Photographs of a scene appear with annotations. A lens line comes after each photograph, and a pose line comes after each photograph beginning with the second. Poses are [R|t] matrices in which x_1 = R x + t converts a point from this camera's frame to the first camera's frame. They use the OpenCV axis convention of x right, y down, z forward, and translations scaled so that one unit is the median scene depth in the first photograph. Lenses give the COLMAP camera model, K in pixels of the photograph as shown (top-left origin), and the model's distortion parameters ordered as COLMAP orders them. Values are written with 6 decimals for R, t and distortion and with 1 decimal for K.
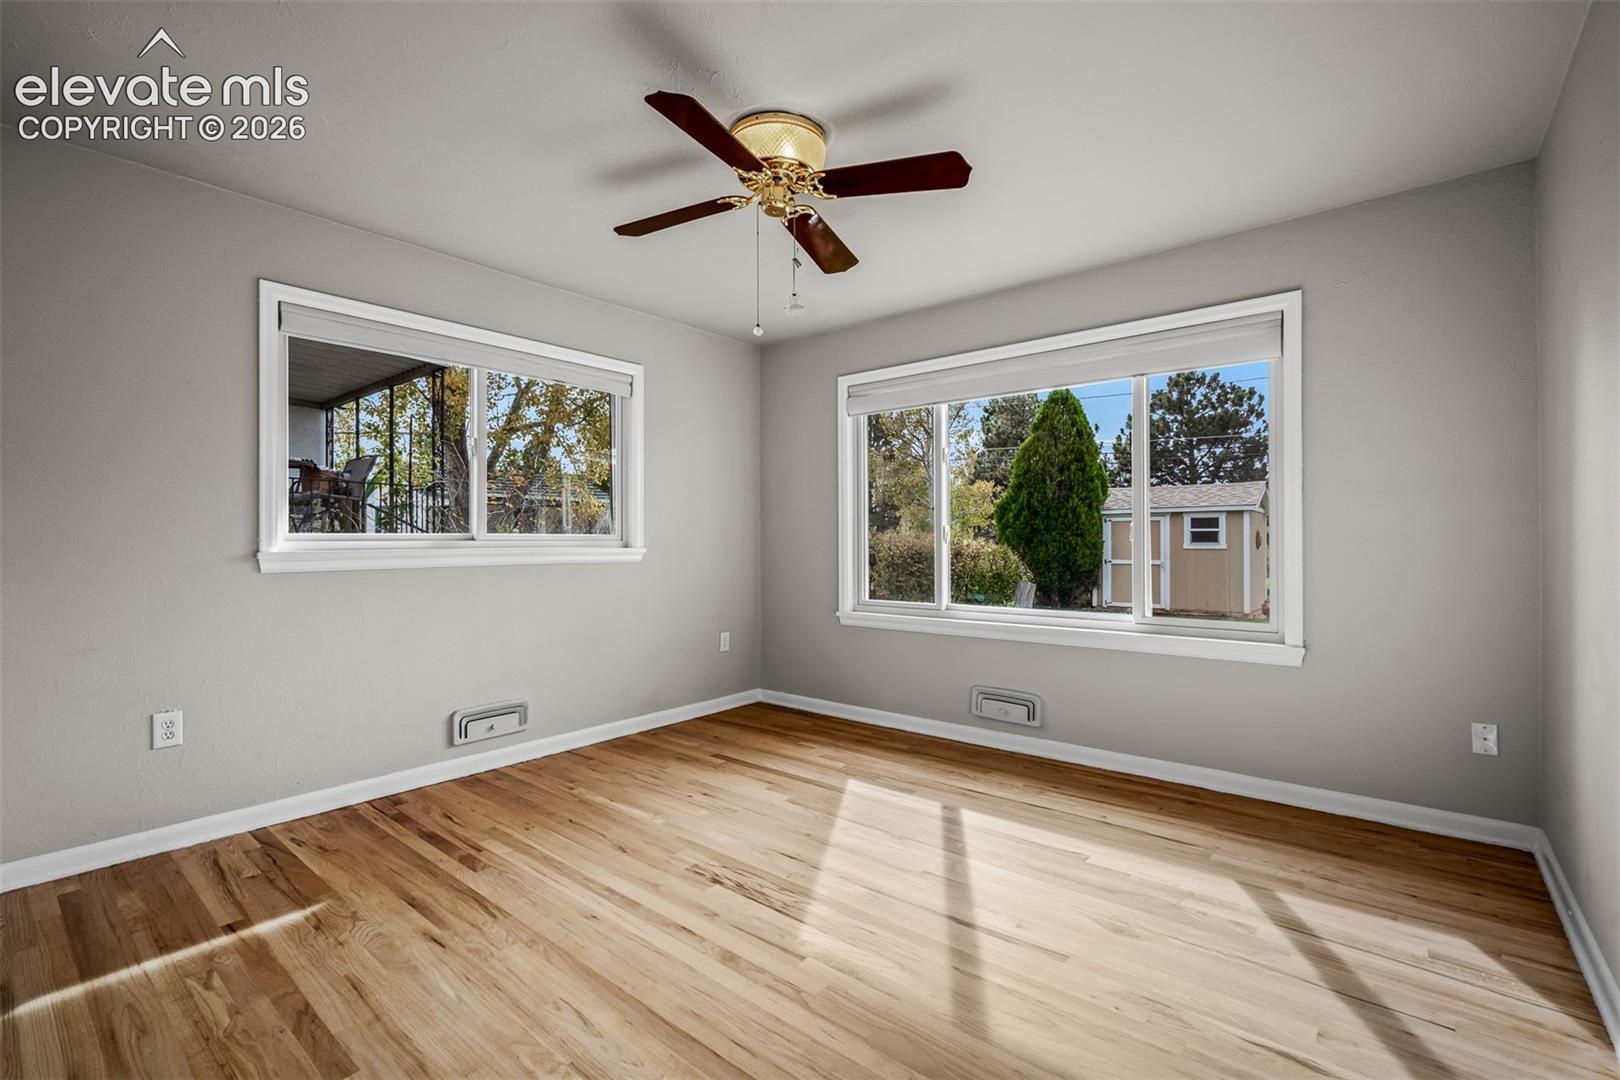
lens RADIAL K [[716.1, 0, 810.0], [0, 716.1, 540.0], [0, 0, 1]] dist [-0.003364, 0.000357]
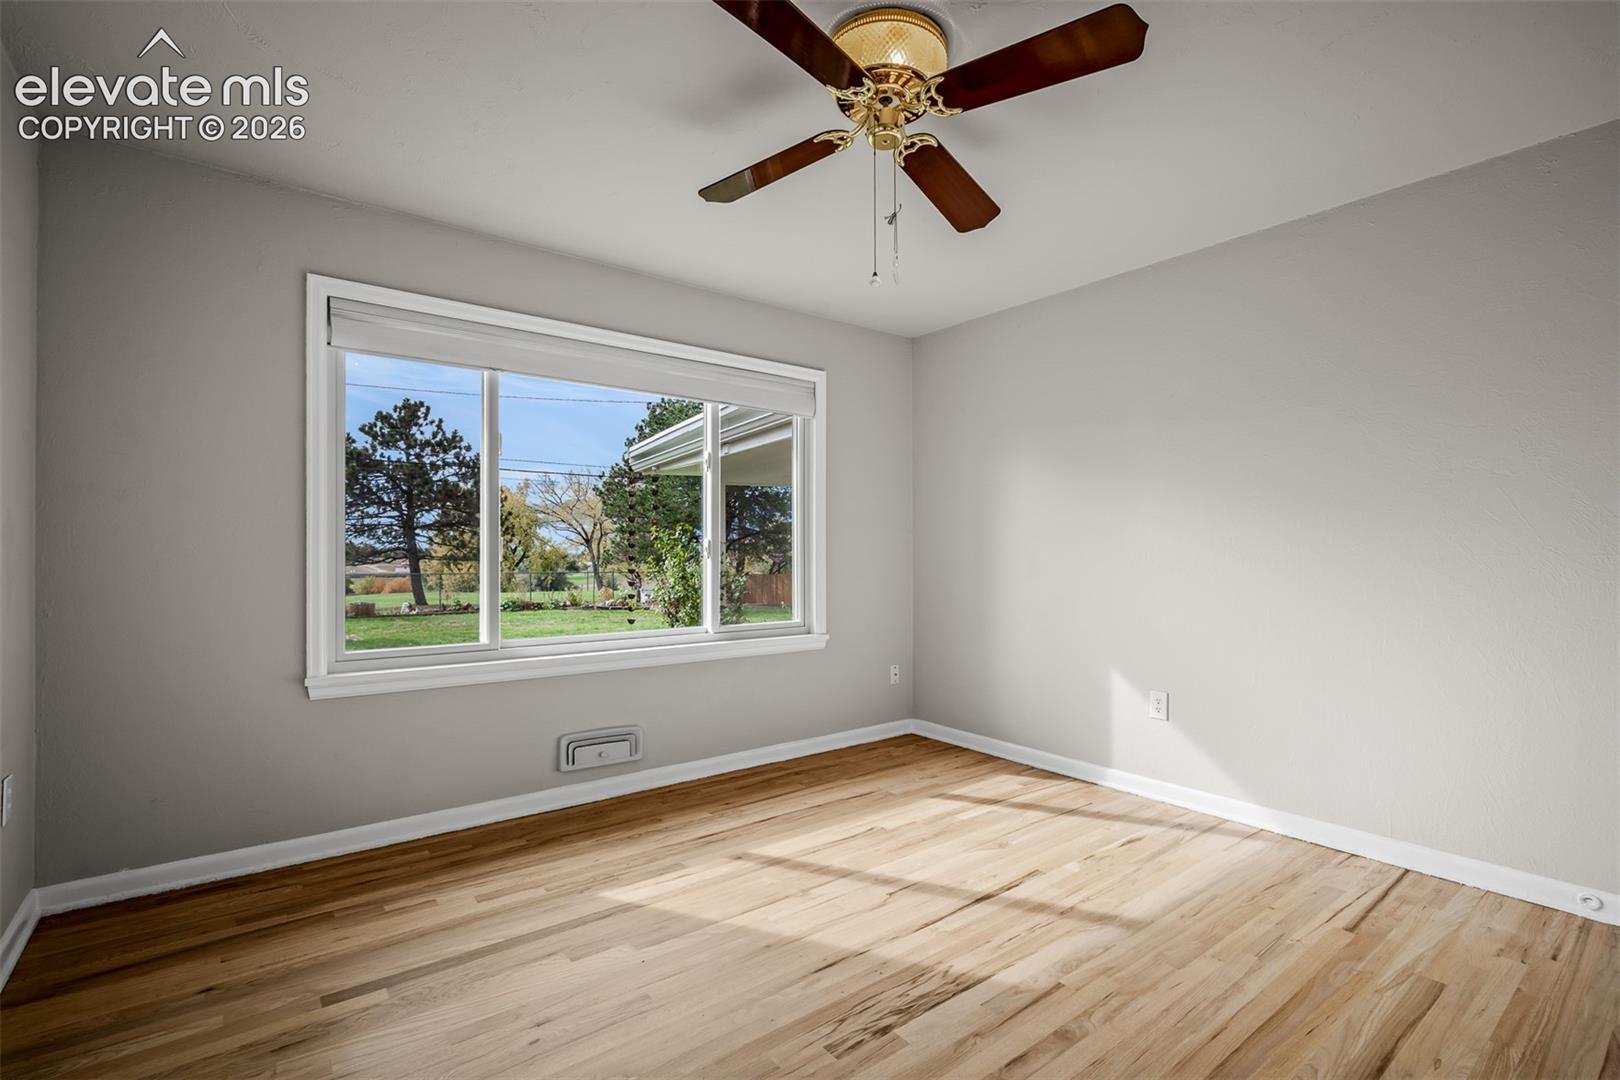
lens RADIAL K [[732.0, 0, 808.5], [0, 732.0, 498.2], [0, 0, 1]] dist [-0.002604, -0.000619]
pose [[0.216915, 0.076281, 0.973206, -0.818864], [-0.001299, 0.996964, -0.077854, -0.000652], [-0.976190, 0.015623, 0.216355, 0.819663]]
